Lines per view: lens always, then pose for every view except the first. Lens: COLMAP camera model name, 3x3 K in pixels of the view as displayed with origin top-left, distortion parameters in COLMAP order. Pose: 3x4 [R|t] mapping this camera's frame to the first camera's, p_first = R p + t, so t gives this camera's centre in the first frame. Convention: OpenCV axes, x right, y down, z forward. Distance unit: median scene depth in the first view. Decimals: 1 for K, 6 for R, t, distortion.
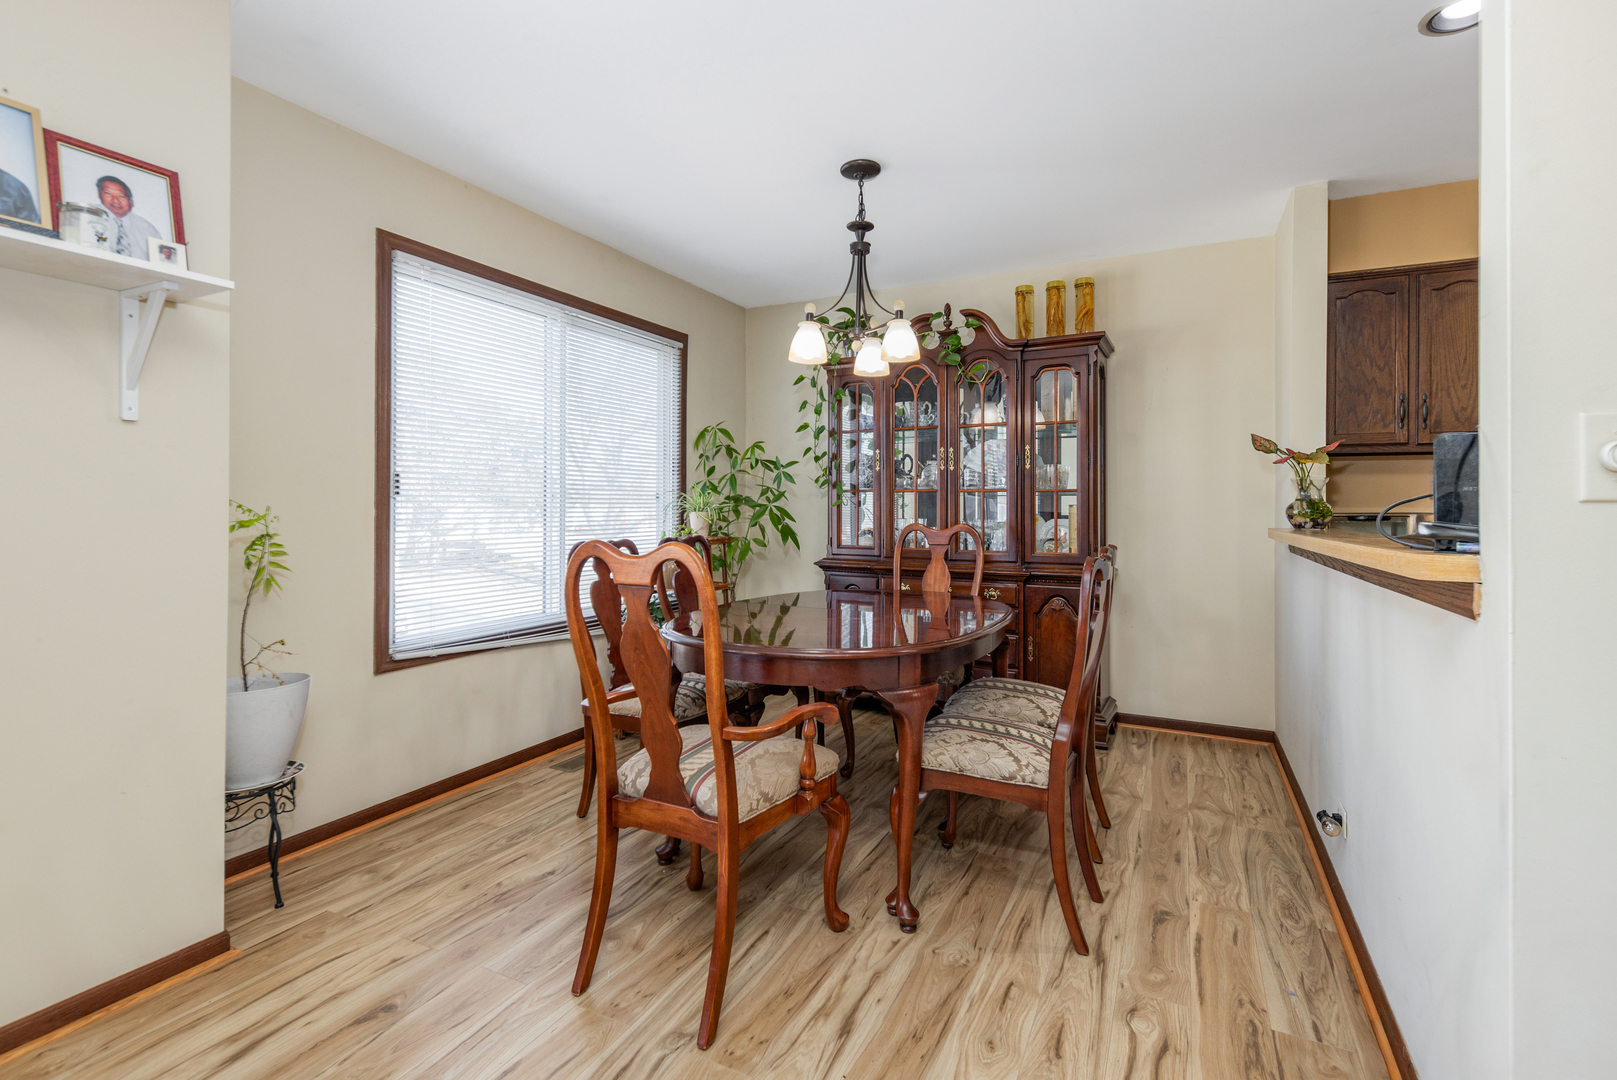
lens RADIAL K [[718.6, 0, 797.0], [0, 718.6, 501.3], [0, 0, 1]] dist [0.000945, 0.000636]
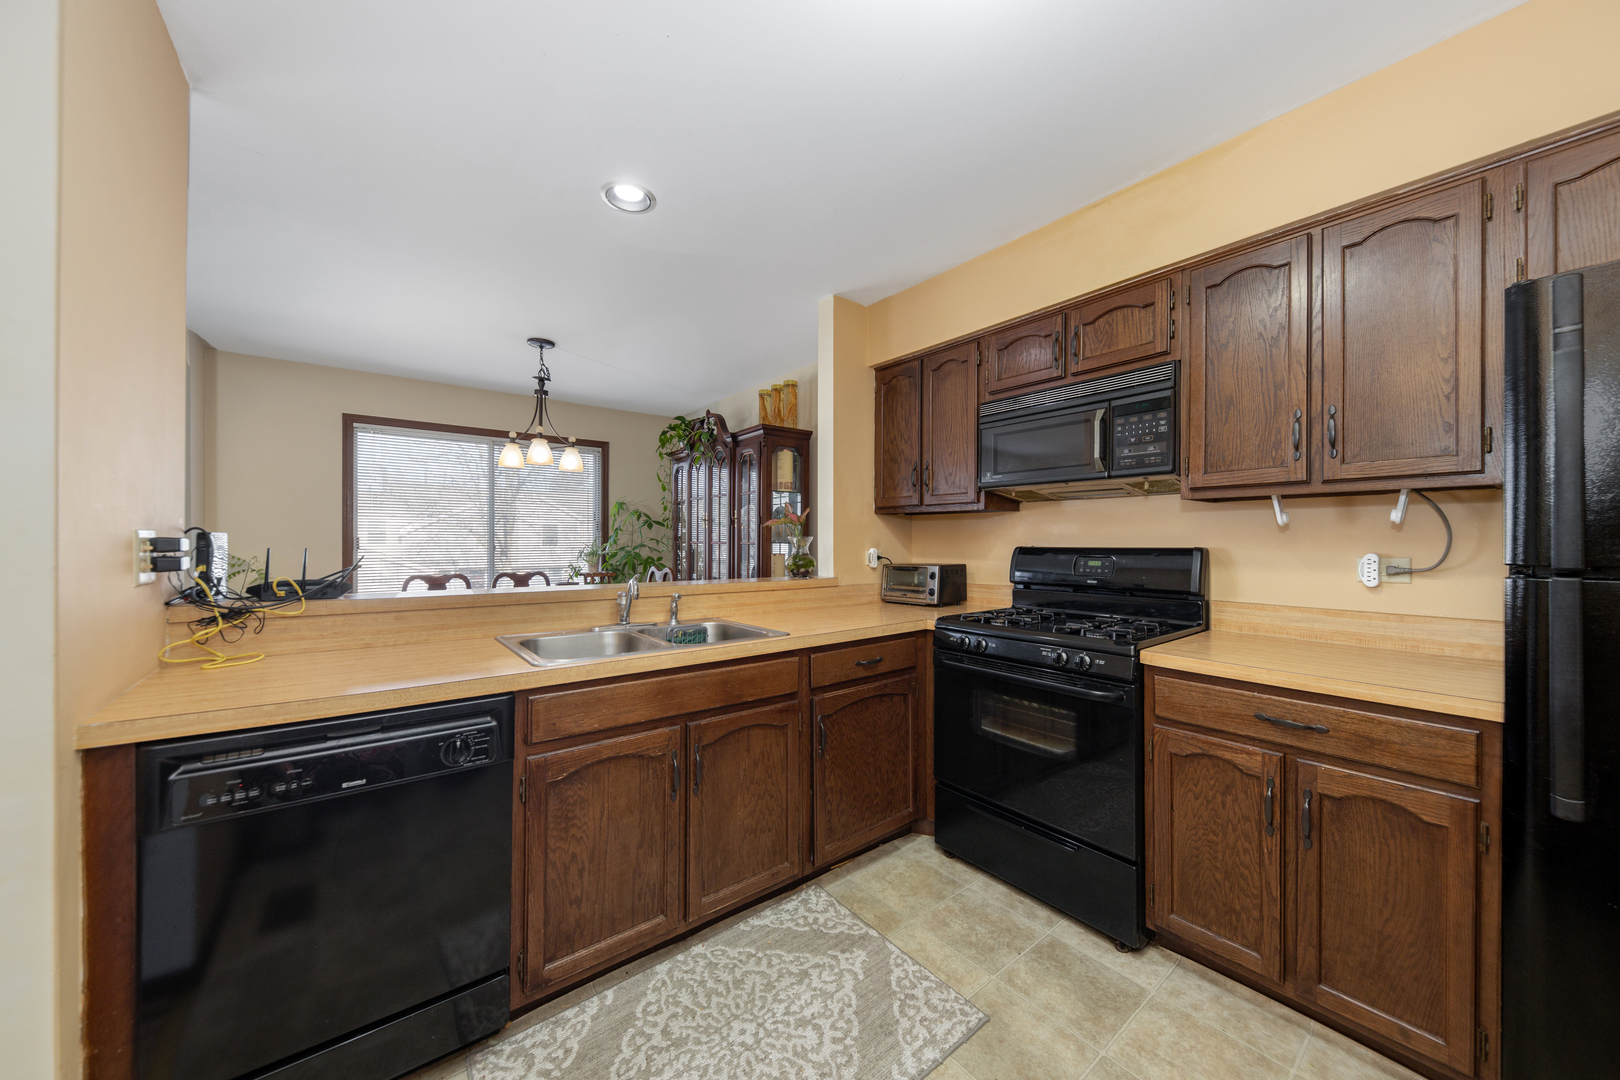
lens RADIAL K [[561.8, 0, 810.6], [0, 561.8, 545.6], [0, 0, 1]] dist [-0.010170, -0.001032]
pose [[0.915400, -0.000580, -0.402545, 1.036175], [0.001944, 0.999994, 0.002980, -0.018225], [0.402541, -0.003511, 0.915395, 0.104312]]
